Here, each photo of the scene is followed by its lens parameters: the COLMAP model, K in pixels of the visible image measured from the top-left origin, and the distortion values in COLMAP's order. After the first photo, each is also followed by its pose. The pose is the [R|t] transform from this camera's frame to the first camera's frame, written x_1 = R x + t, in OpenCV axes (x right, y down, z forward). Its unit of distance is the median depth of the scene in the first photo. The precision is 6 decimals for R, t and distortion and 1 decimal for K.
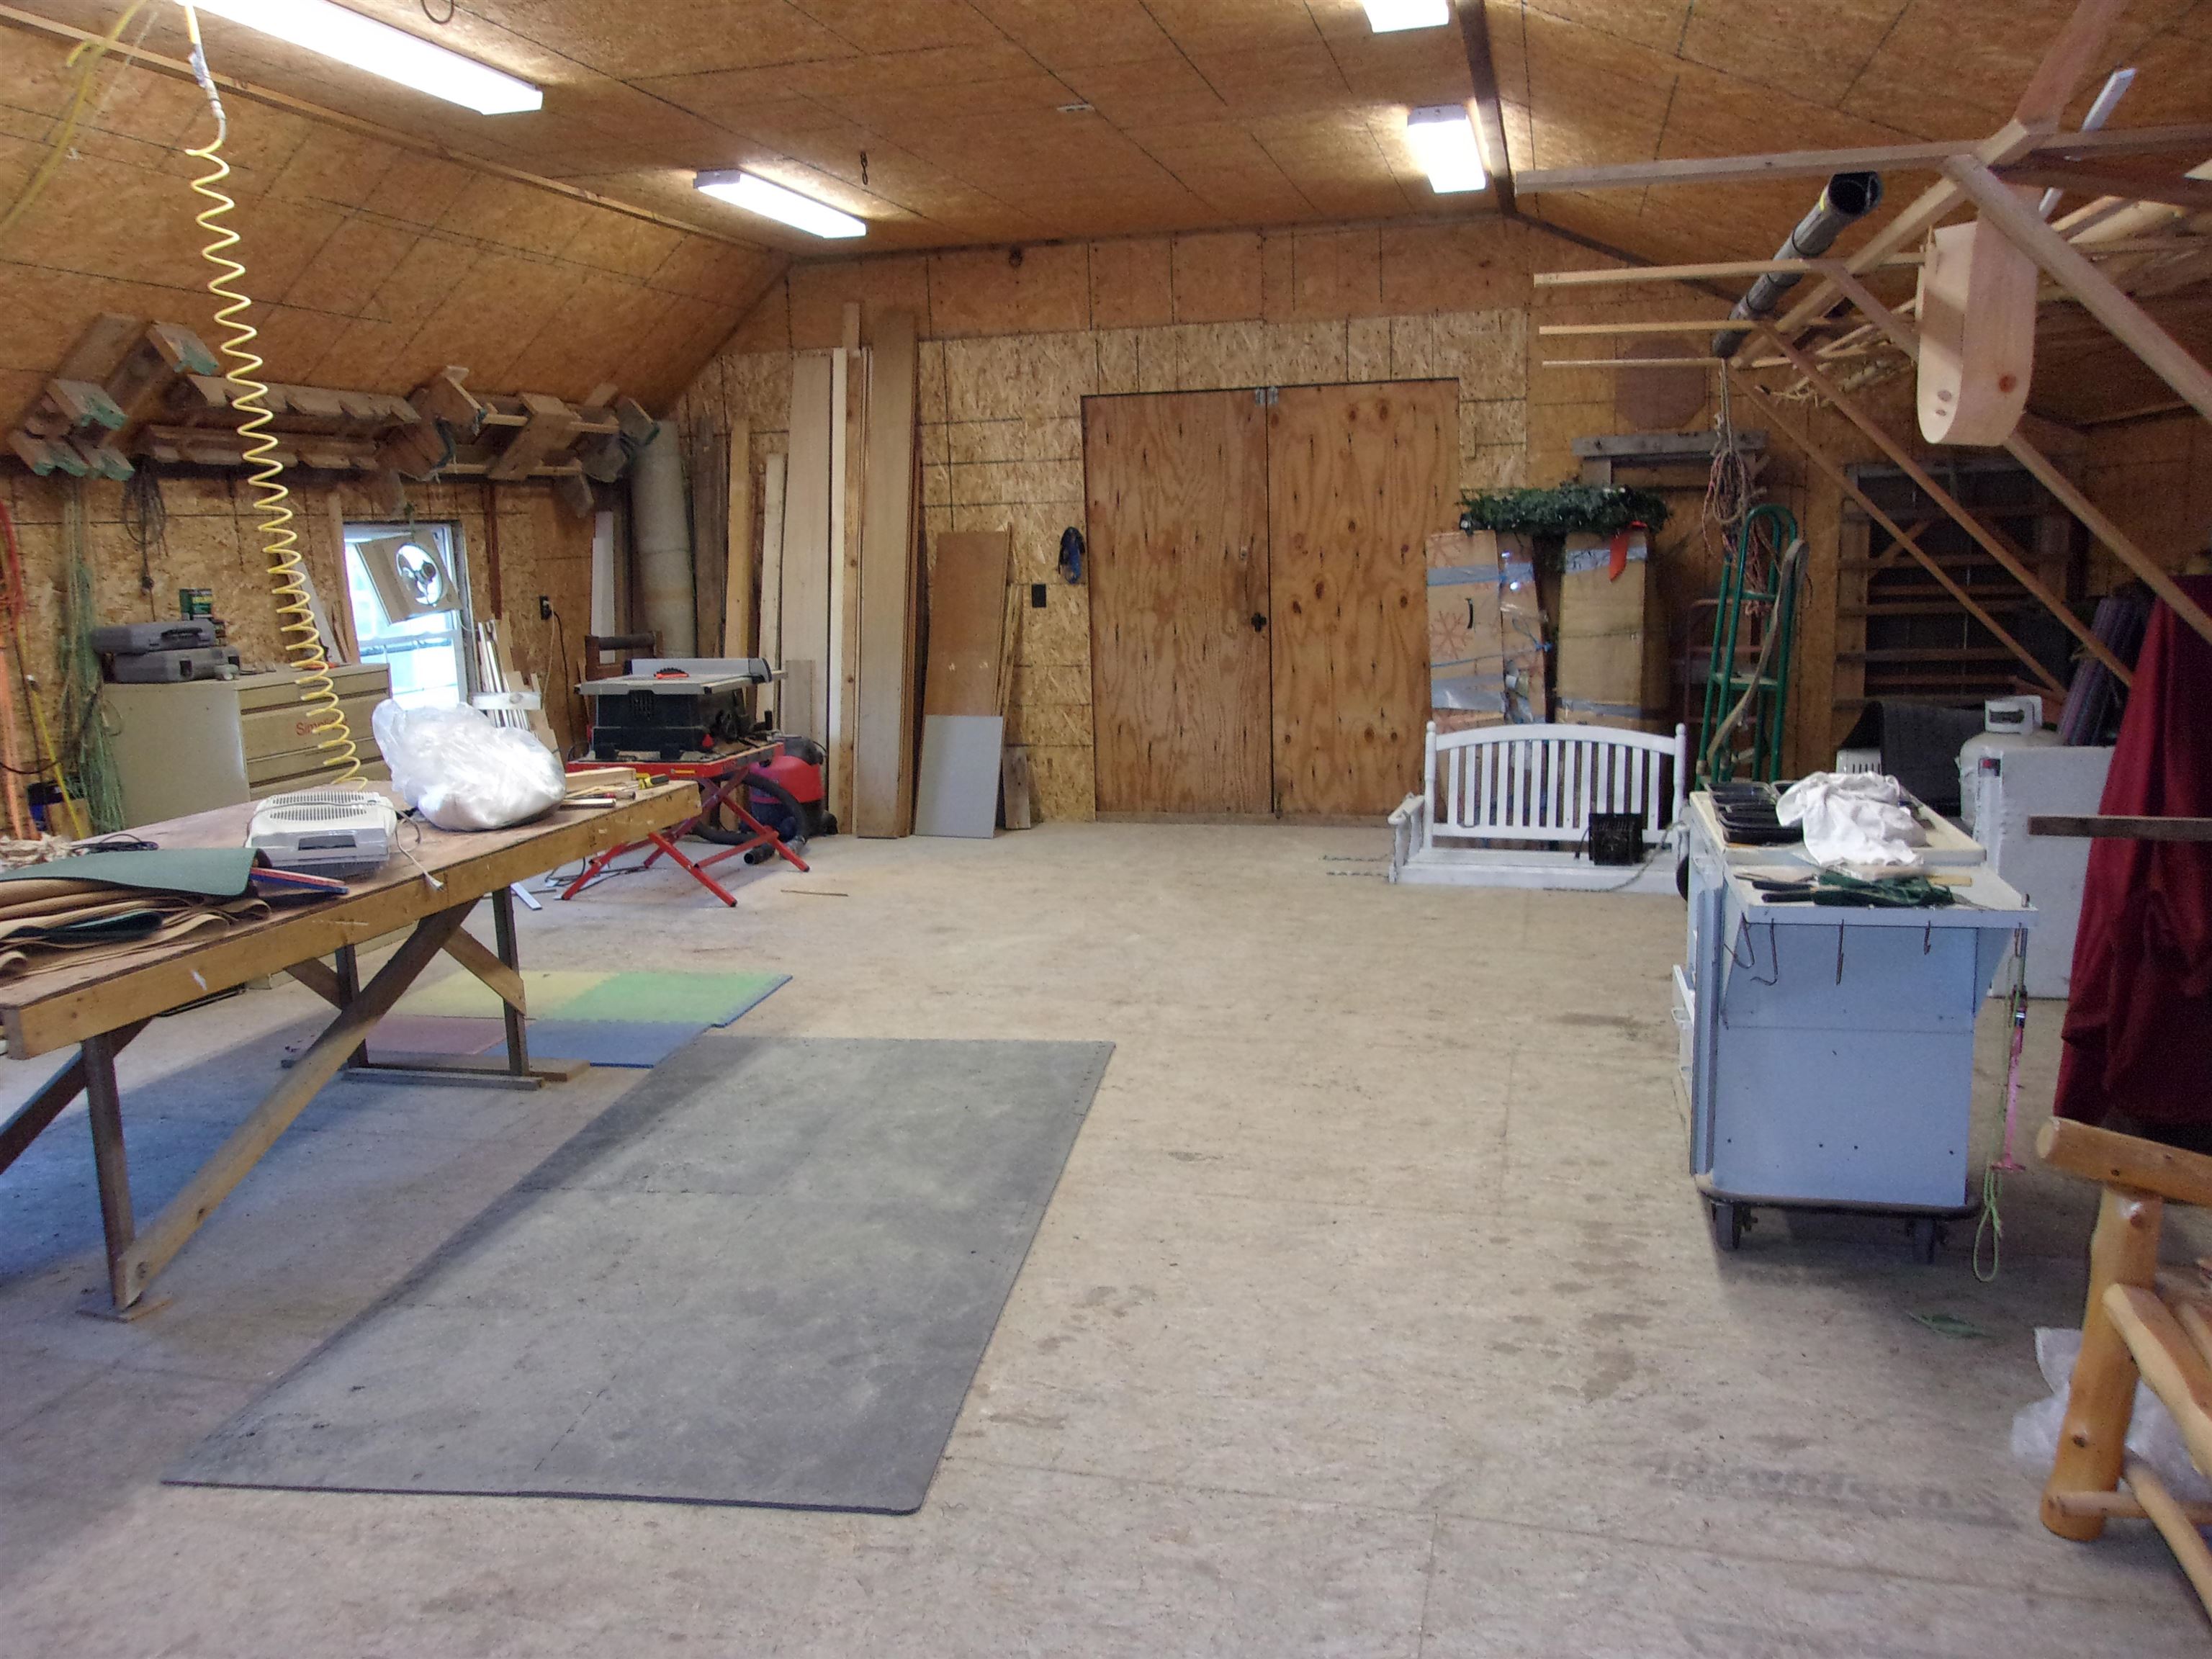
lens RADIAL K [[1752.6, 0, 1105.6], [0, 1752.6, 828.6], [0, 0, 1]] dist [0.012807, 0.026231]
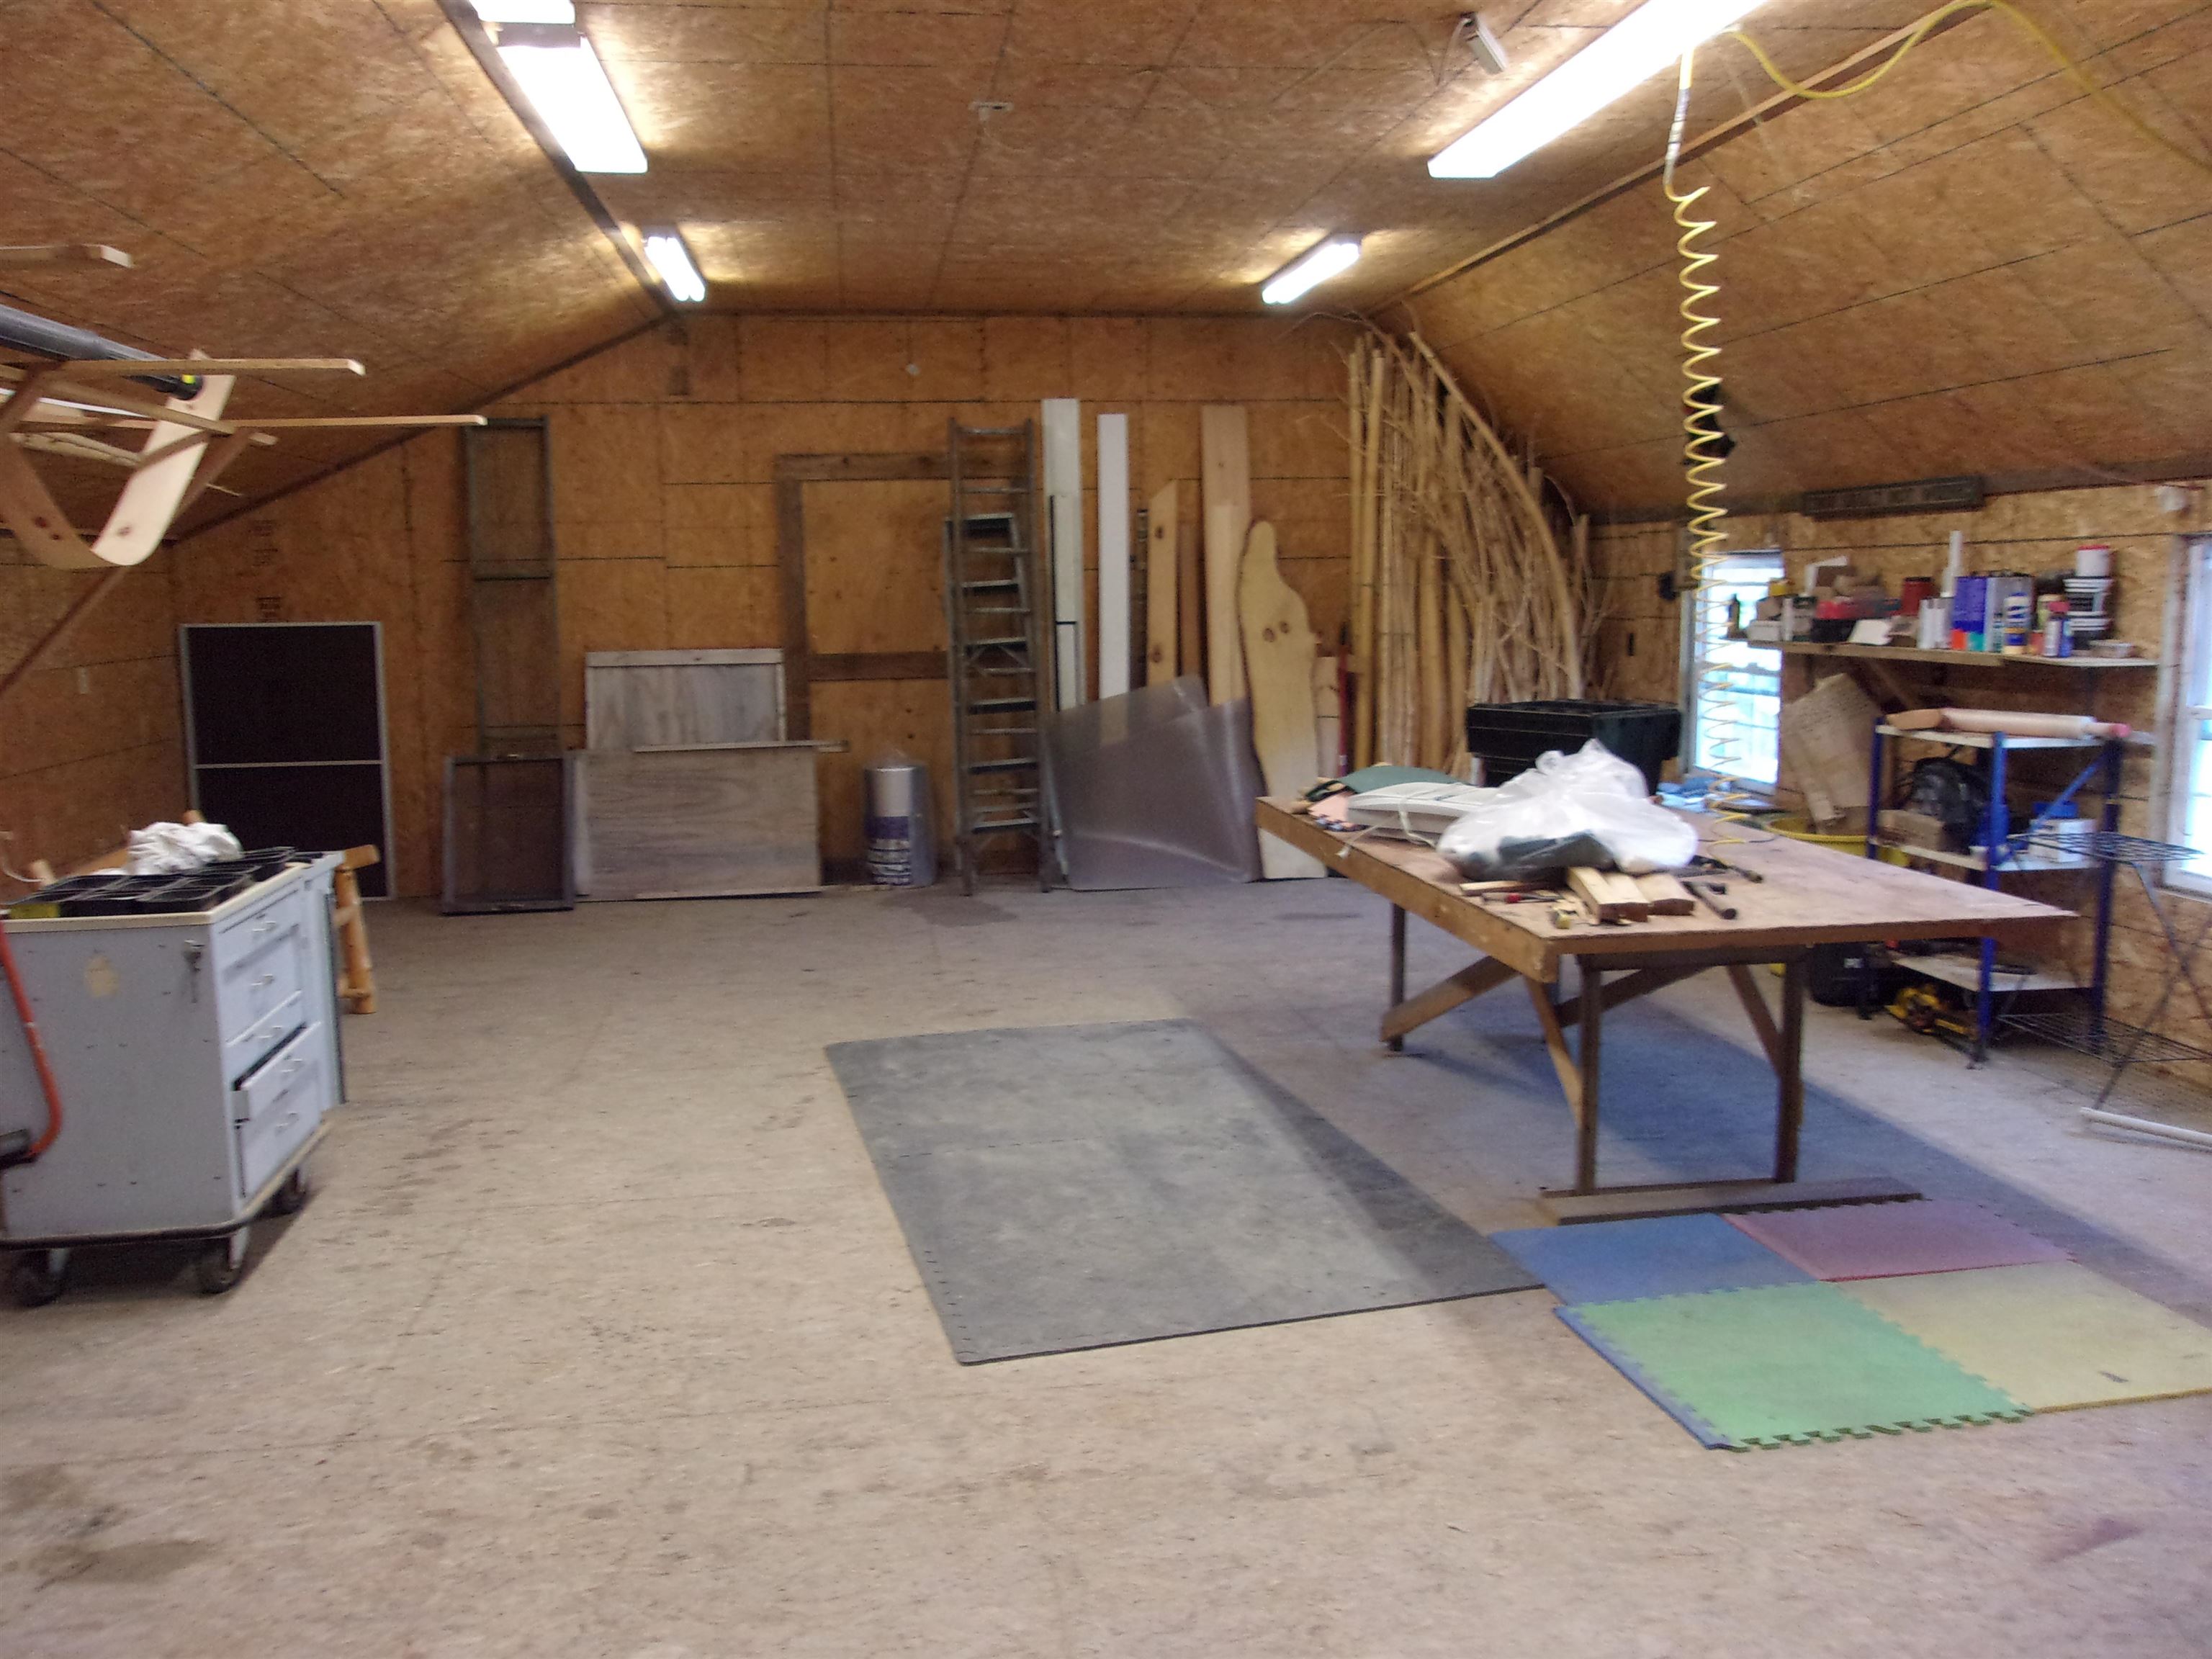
lens RADIAL K [[1752.6, 0, 1103.6], [0, 1752.6, 825.5], [0, 0, 1]] dist [0.012807, 0.026231]
pose [[-0.922336, 0.097443, -0.373901, 0.232524], [-0.024103, 0.951284, 0.307374, -0.352298], [0.385637, 0.292514, -0.875054, 1.922398]]
